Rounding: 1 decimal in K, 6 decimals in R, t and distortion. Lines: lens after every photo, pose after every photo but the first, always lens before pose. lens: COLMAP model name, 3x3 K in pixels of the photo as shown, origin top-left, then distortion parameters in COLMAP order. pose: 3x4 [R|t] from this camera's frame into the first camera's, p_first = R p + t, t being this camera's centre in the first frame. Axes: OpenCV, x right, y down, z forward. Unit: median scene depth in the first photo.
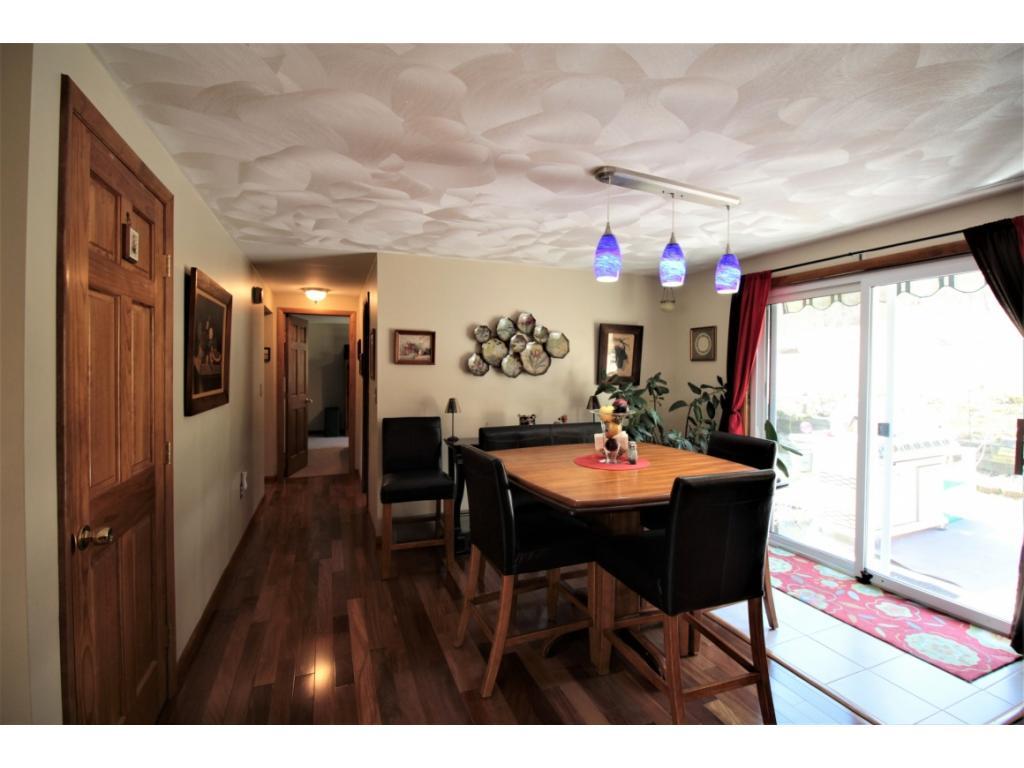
lens RADIAL K [[470.1, 0, 512.0], [0, 470.1, 384.0], [0, 0, 1]] dist [-0.001376, -0.000163]
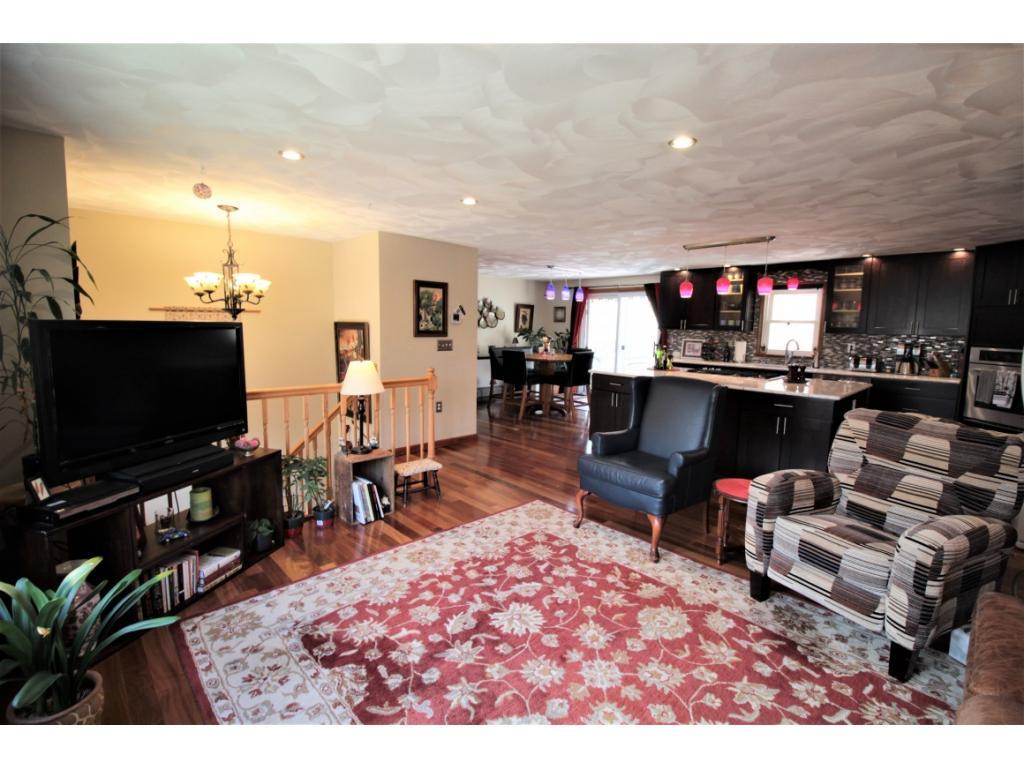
lens RADIAL K [[470.1, 0, 512.0], [0, 470.1, 384.0], [0, 0, 1]] dist [-0.001376, -0.000163]
pose [[0.928194, -0.036675, 0.370284, -0.653492], [0.000592, 0.995275, 0.097092, 0.027874], [-0.372096, -0.089901, 0.923830, -1.022725]]
